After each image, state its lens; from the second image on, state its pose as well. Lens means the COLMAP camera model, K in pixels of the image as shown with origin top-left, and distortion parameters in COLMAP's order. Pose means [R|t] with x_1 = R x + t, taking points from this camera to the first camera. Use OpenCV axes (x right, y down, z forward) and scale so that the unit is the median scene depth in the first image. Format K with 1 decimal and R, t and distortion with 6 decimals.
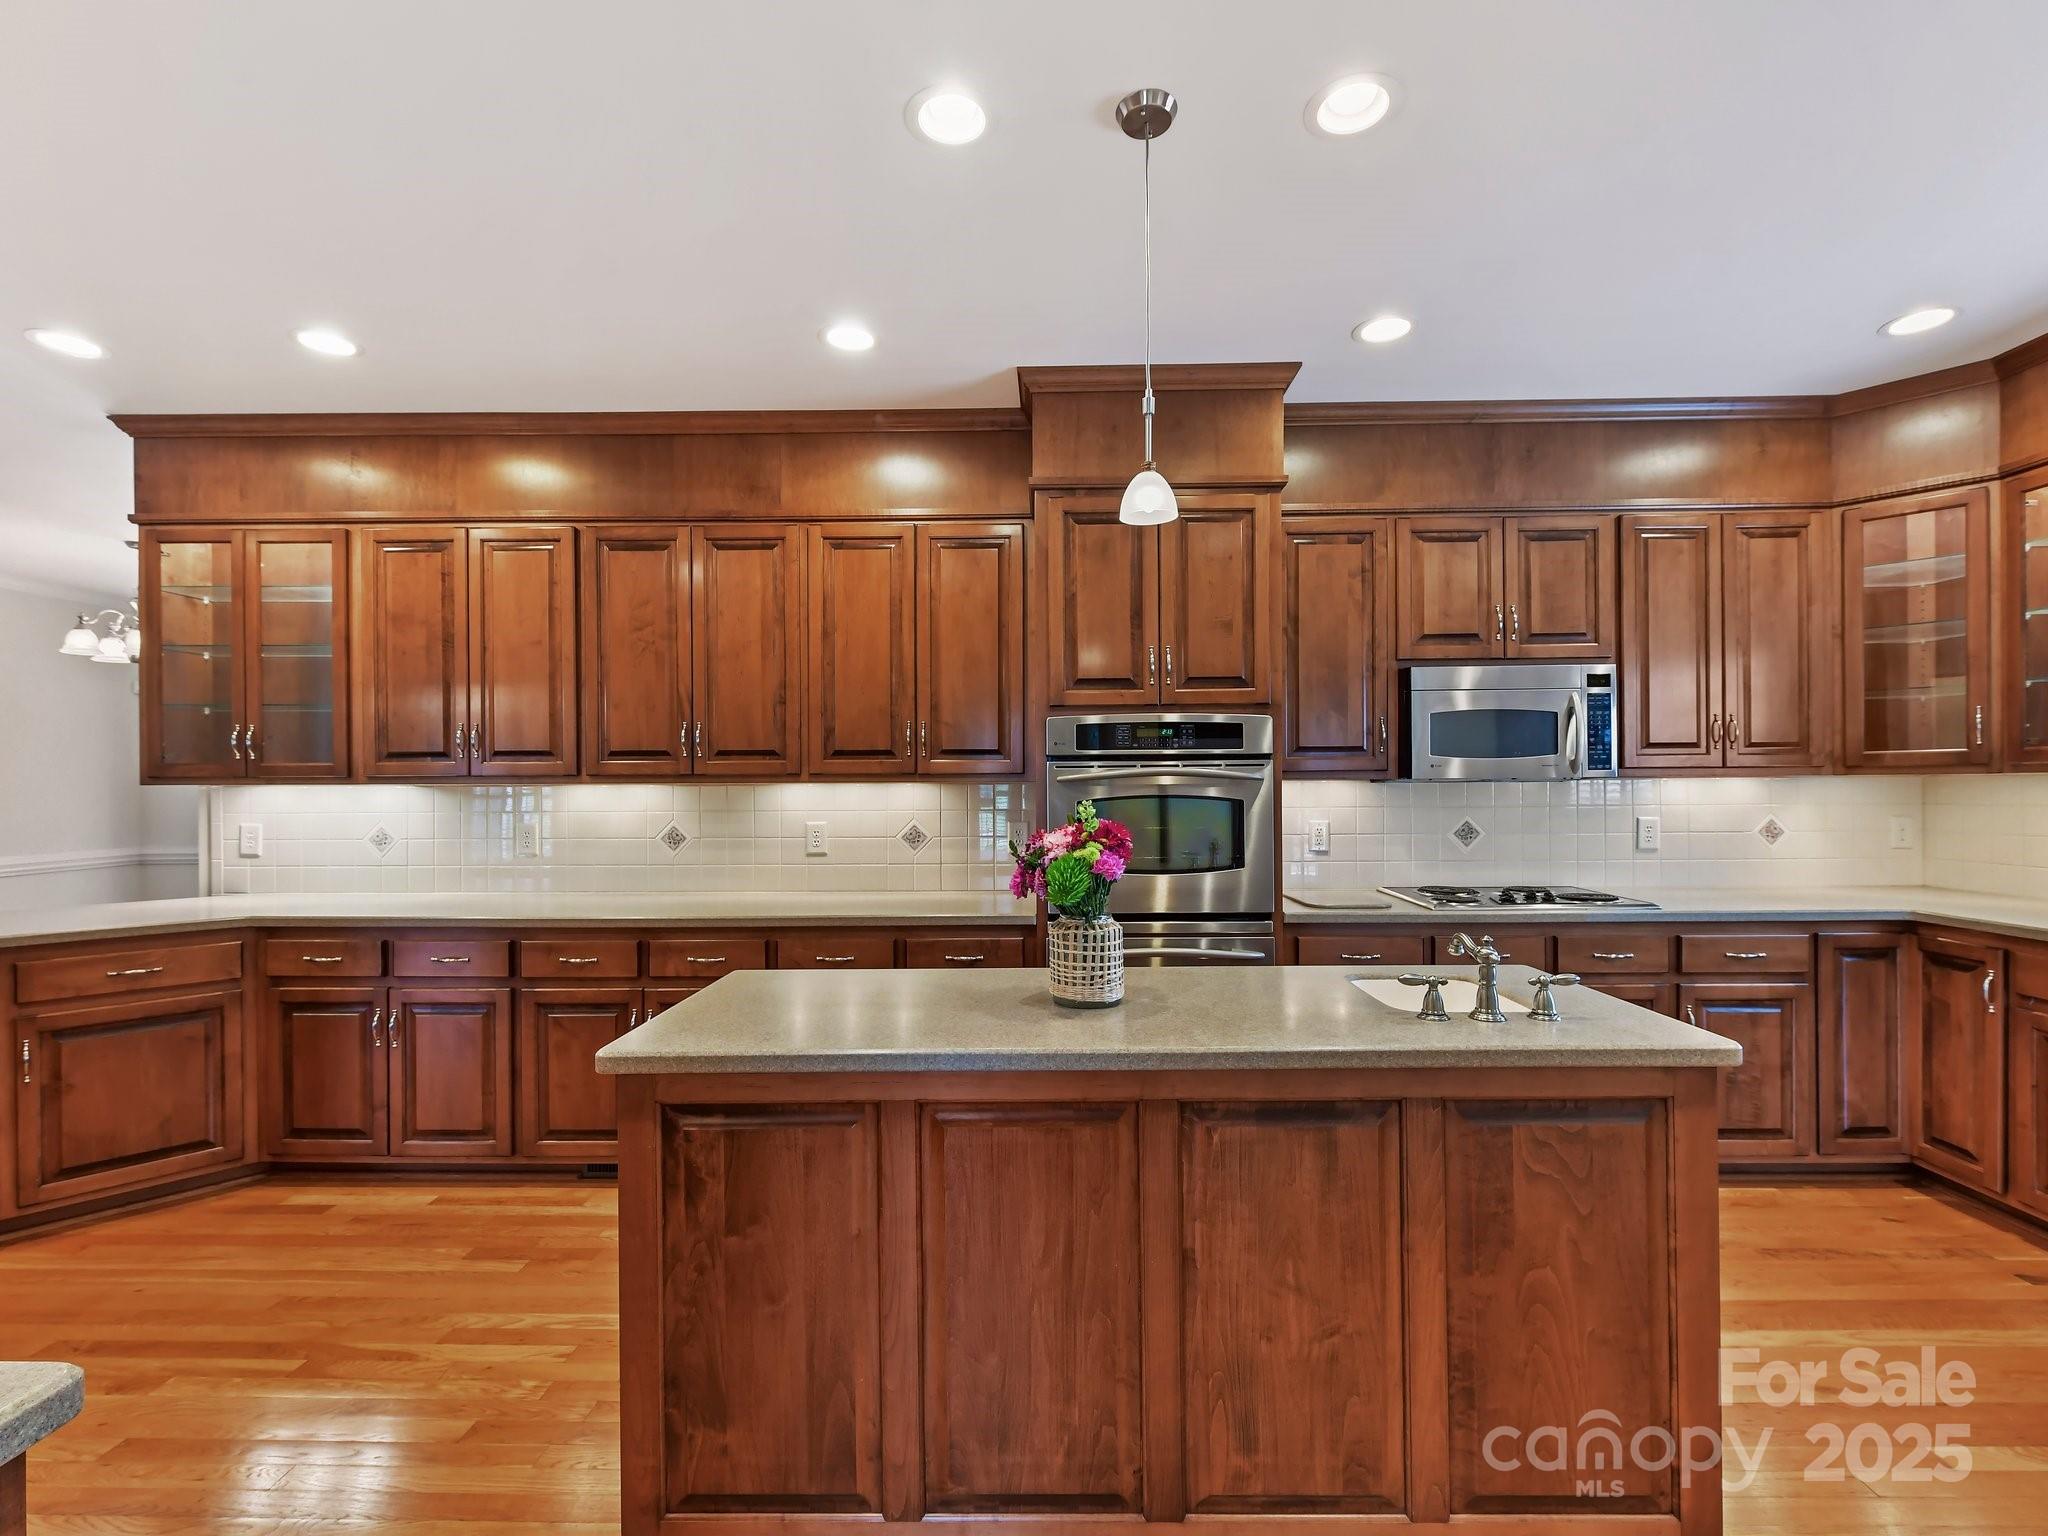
lens RADIAL K [[915.1, 0, 1018.6], [0, 915.1, 786.6], [0, 0, 1]] dist [0.000986, -0.003440]
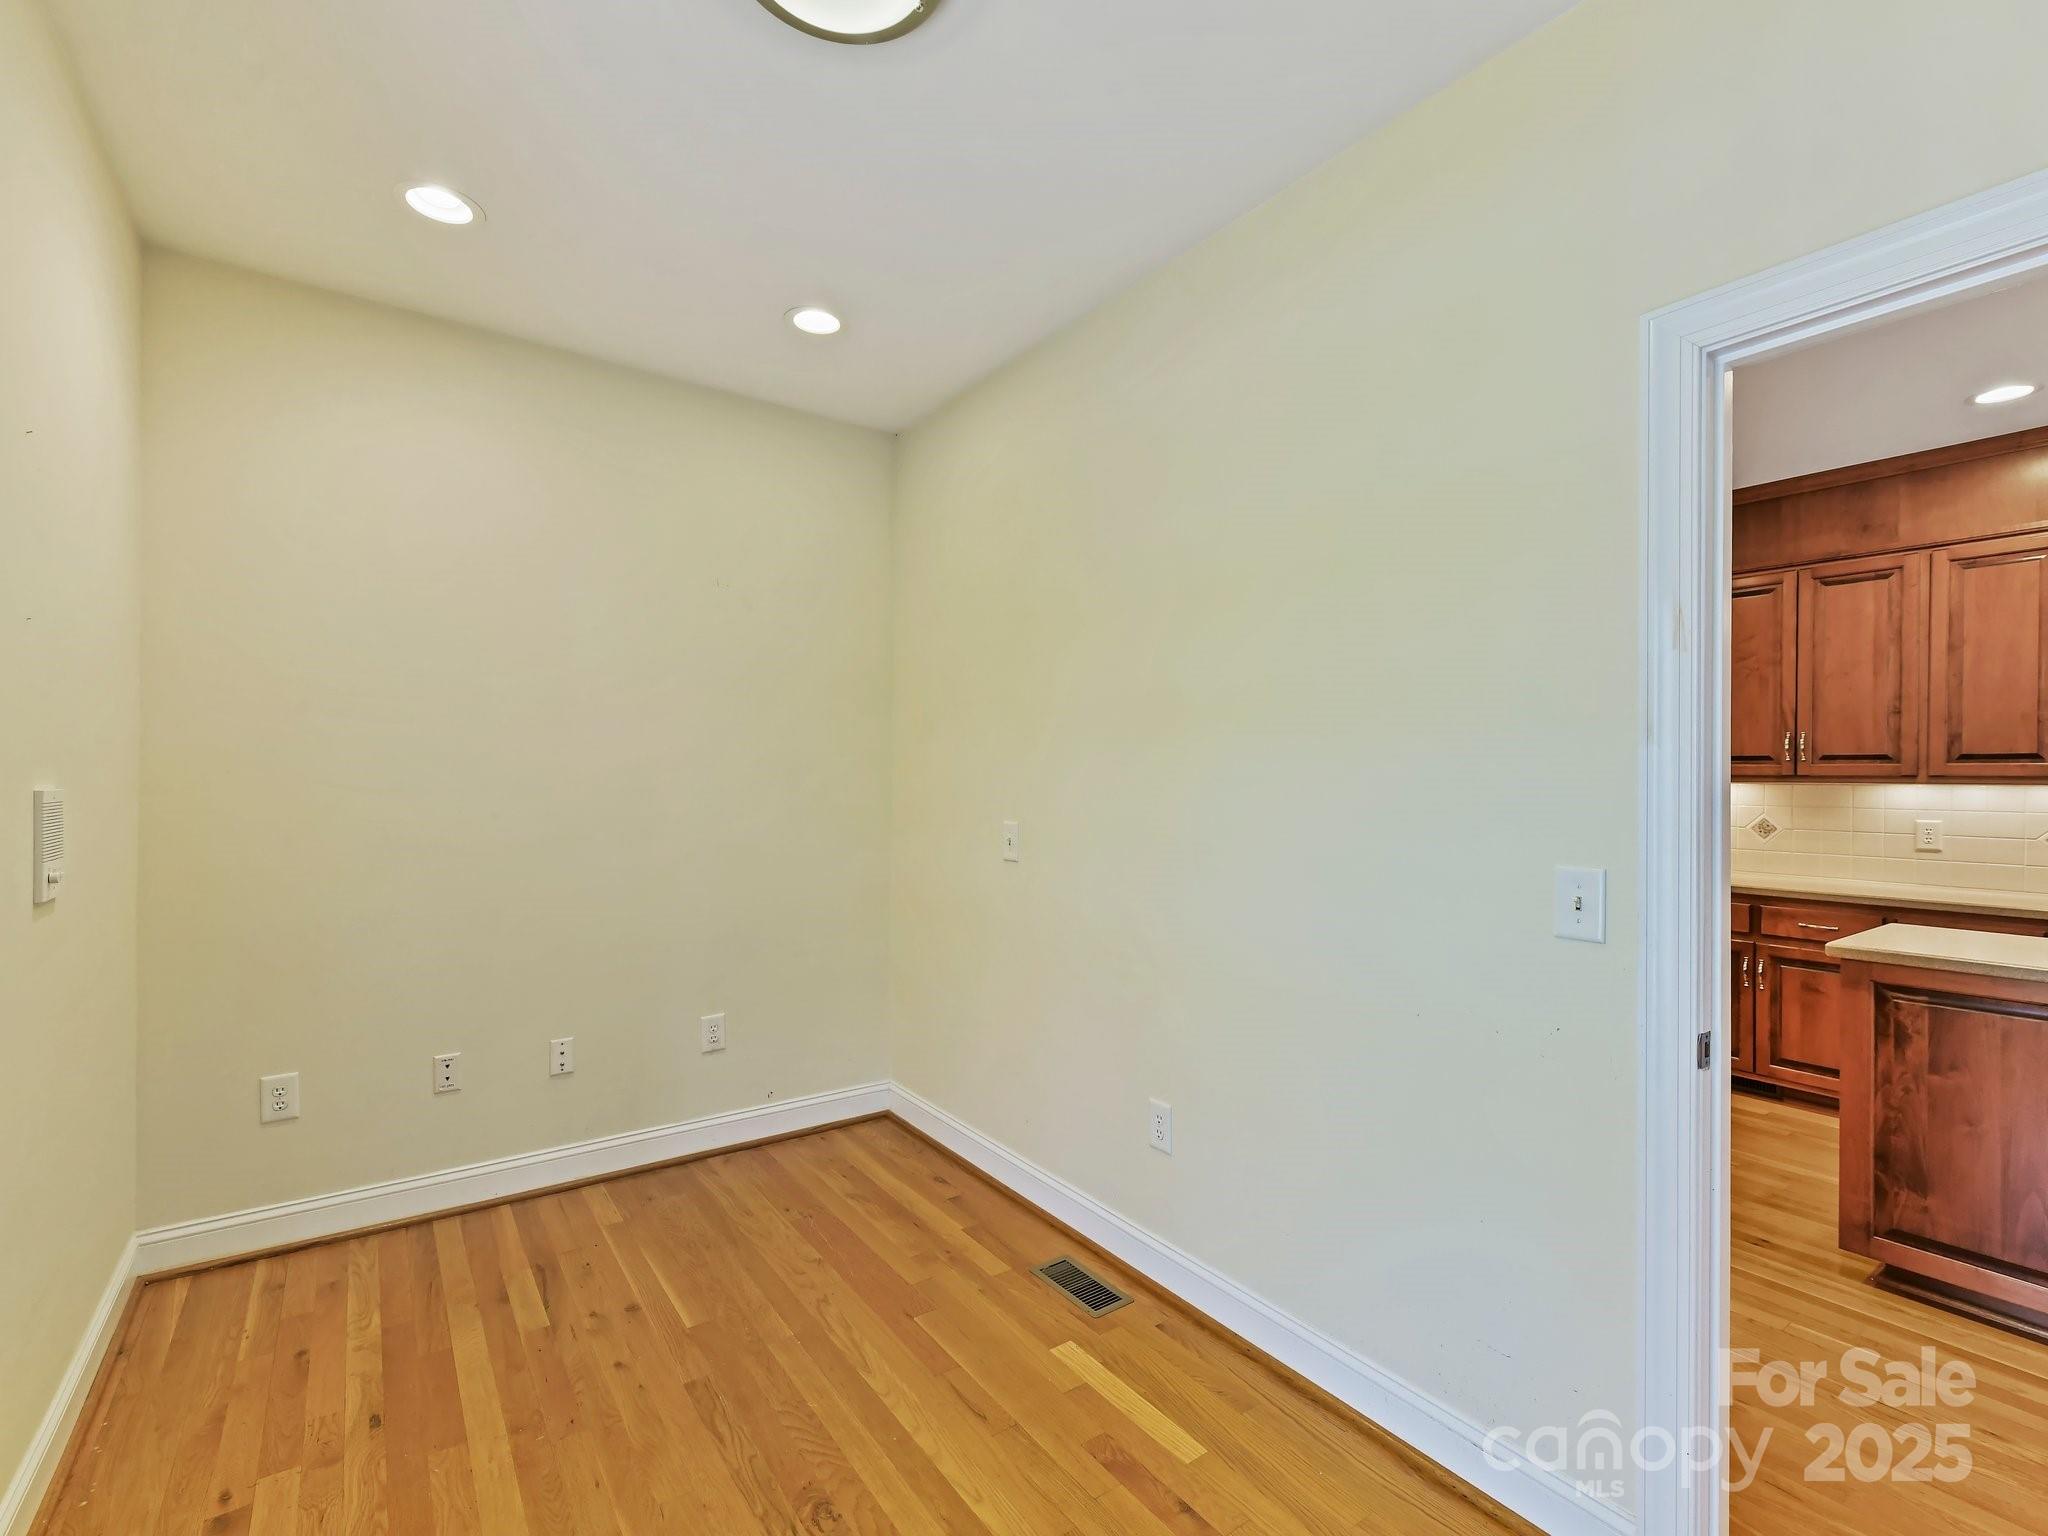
lens RADIAL K [[915.1, 0, 1031.4], [0, 915.1, 778.9], [0, 0, 1]] dist [0.000986, -0.003440]
pose [[0.604088, 0.012046, -0.796827, -0.004680], [-0.014750, 0.999883, 0.003933, 0.001405], [0.796781, 0.009377, 0.604195, -0.535645]]
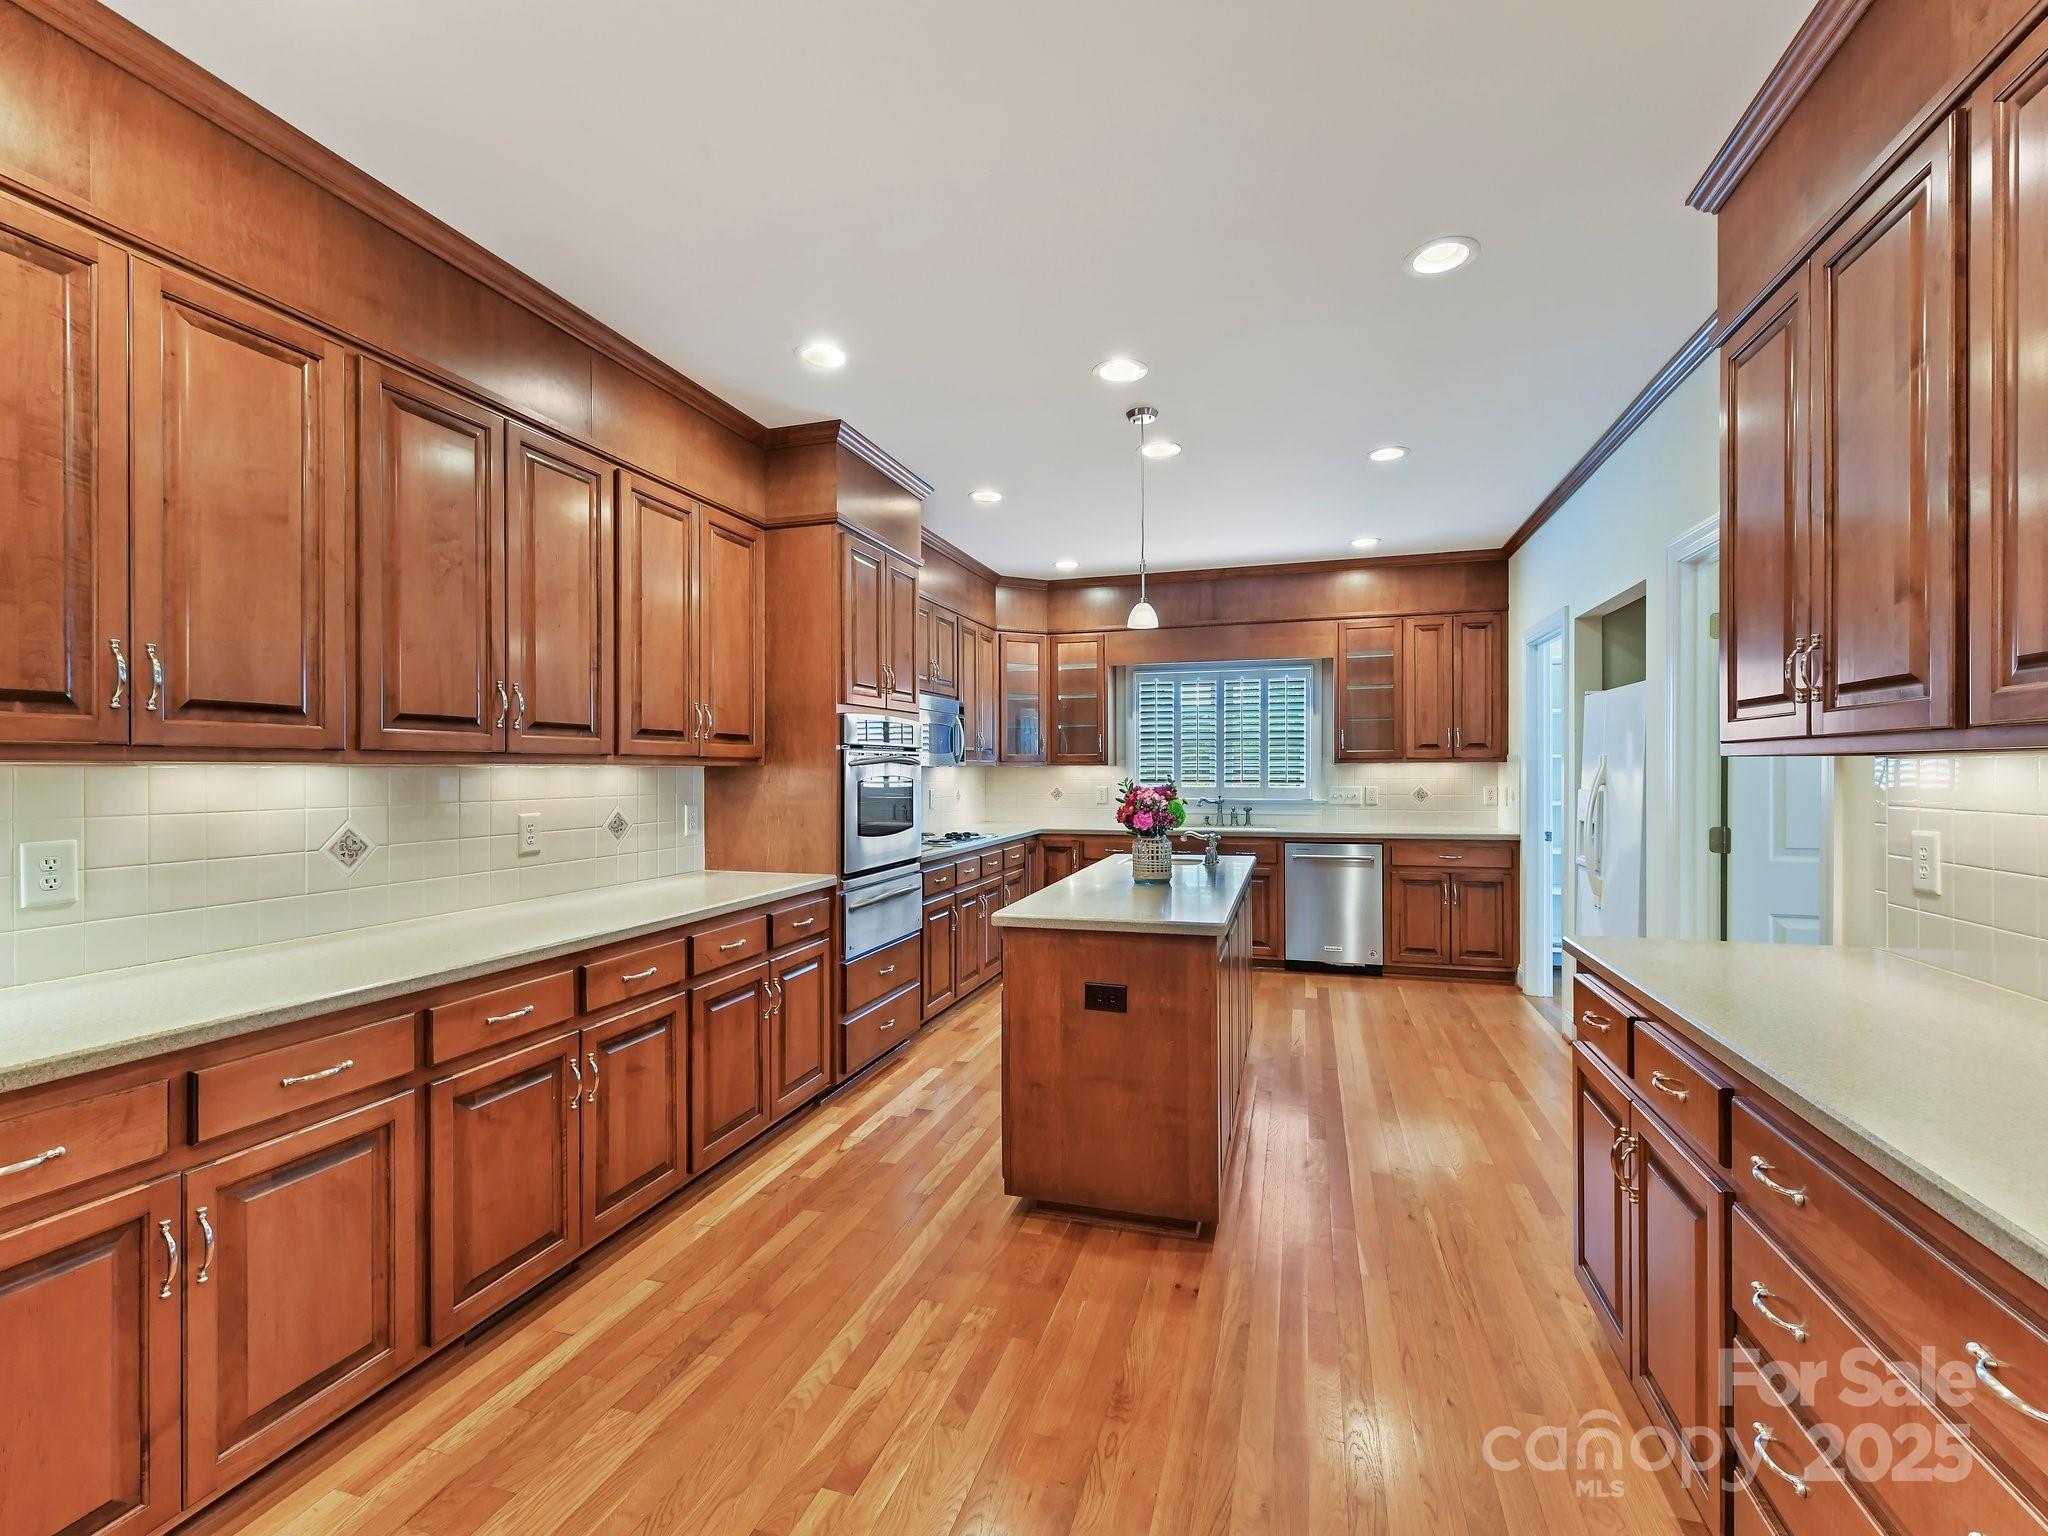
lens RADIAL K [[915.1, 0, 1014.8], [0, 915.1, 768.9], [0, 0, 1]] dist [0.000986, -0.003440]
pose [[0.282663, 0.004697, 0.959208, -0.963121], [0.002932, 0.999979, -0.005761, 0.005990], [-0.959215, 0.004441, 0.282643, 0.396237]]
